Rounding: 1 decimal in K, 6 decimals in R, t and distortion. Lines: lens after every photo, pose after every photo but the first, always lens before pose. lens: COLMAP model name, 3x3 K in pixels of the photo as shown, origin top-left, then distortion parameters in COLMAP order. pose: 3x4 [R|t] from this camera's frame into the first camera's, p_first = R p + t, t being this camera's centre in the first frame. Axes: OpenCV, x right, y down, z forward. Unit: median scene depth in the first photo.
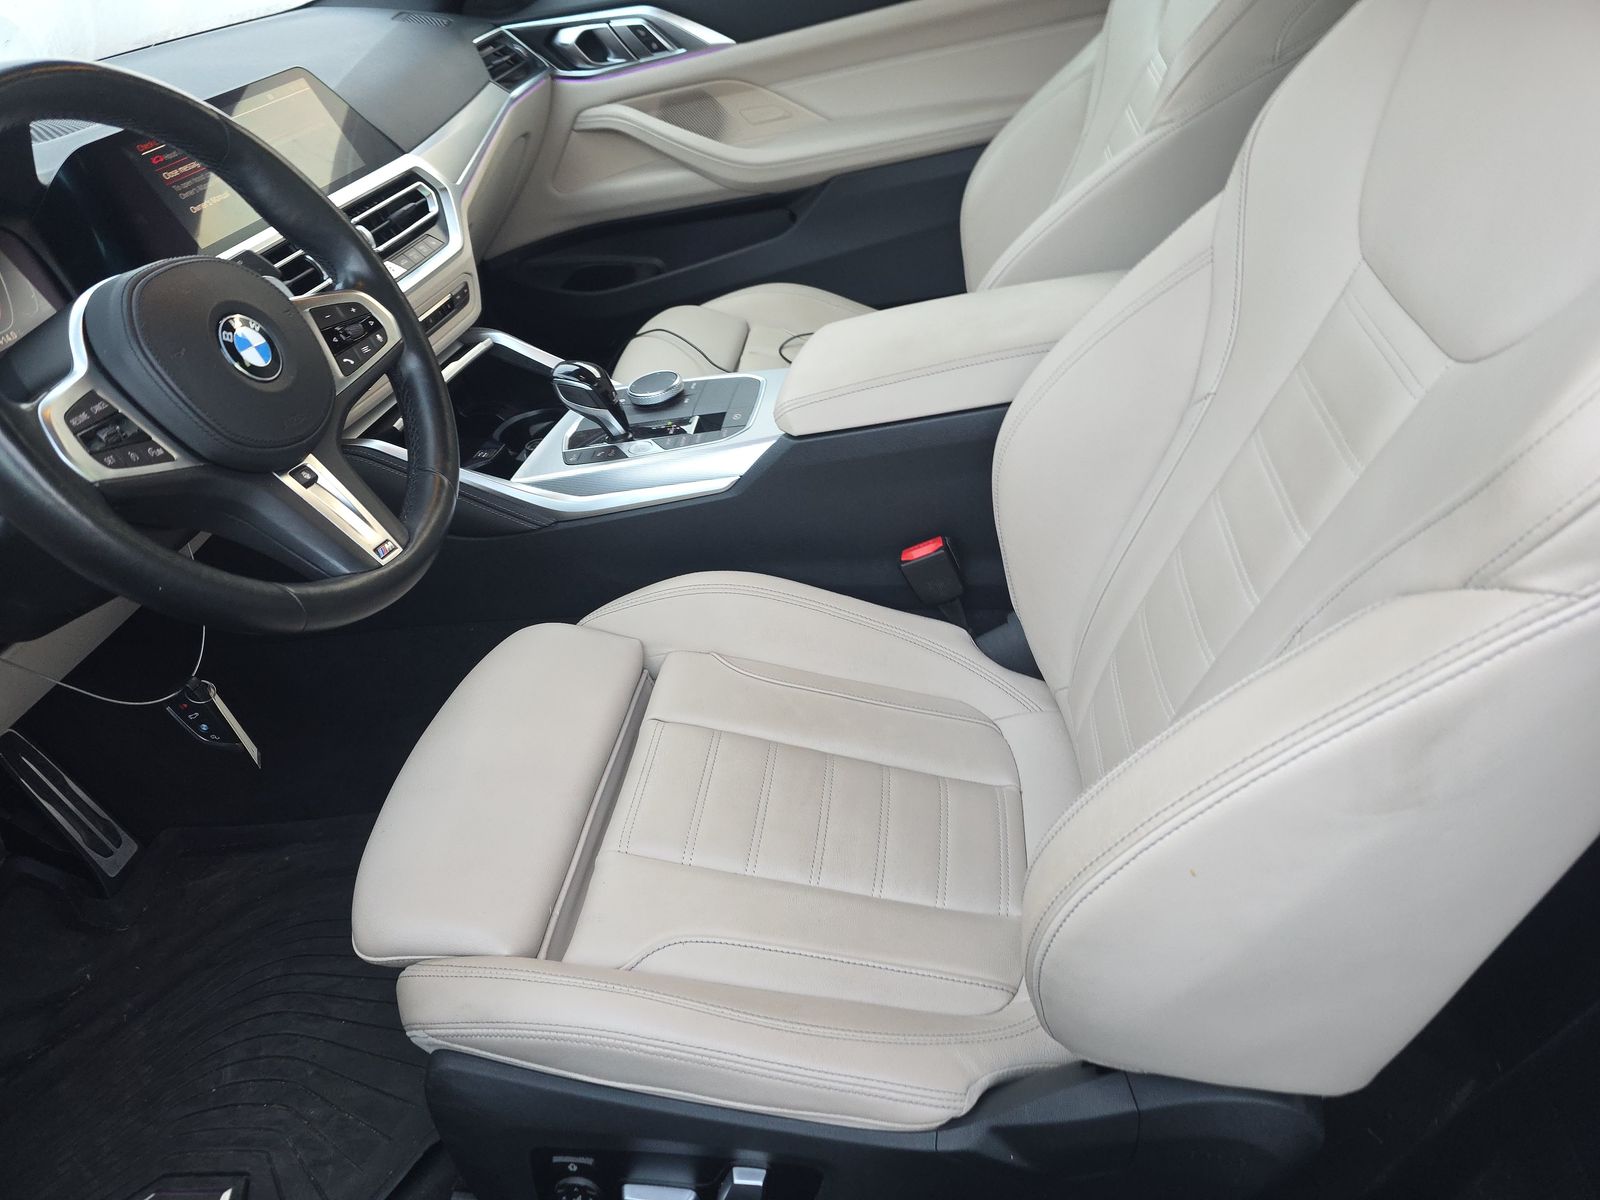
lens RADIAL K [[1093.2, 0, 795.0], [0, 1093.2, 569.8], [0, 0, 1]] dist [0.055636, -0.058654]
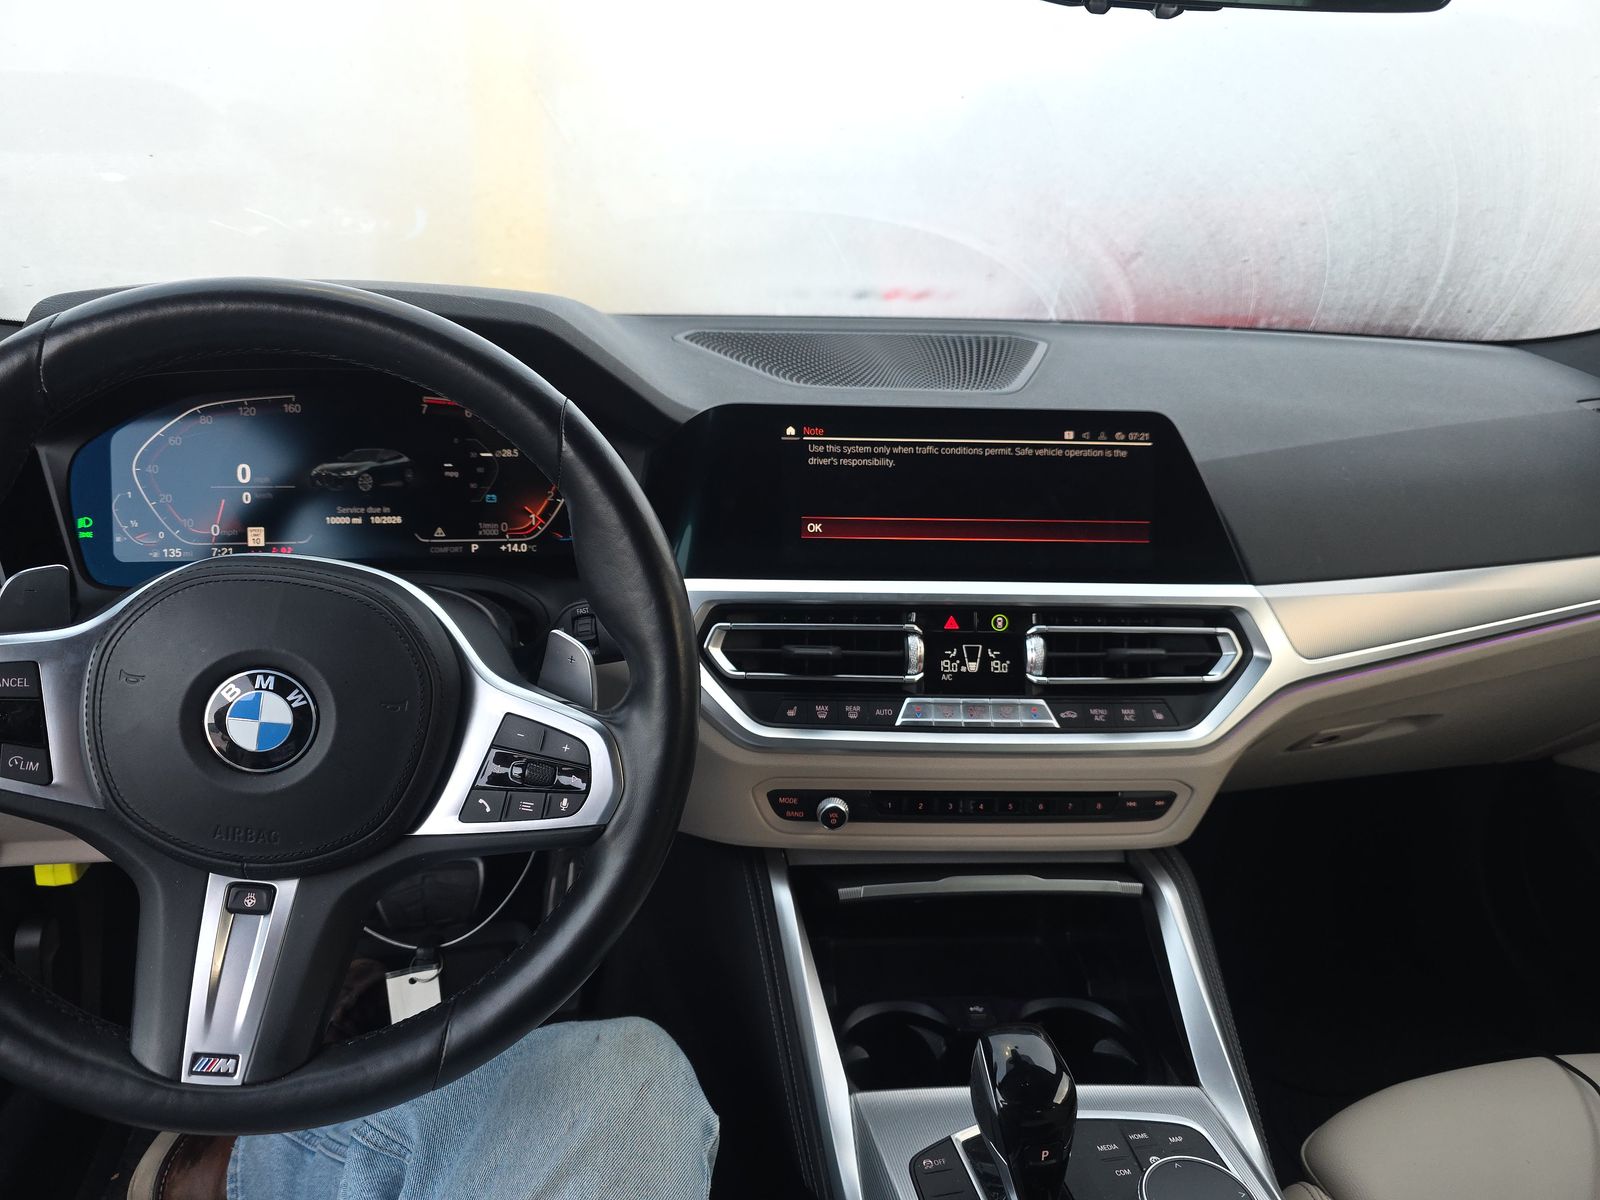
lens RADIAL K [[1093.2, 0, 748.7], [0, 1093.2, 603.4], [0, 0, 1]] dist [0.055636, -0.058654]
pose [[0.304257, 0.465699, -0.830995, 0.128973], [-0.591854, 0.775961, 0.218159, -0.534351], [0.746416, 0.425451, 0.511717, 0.762912]]
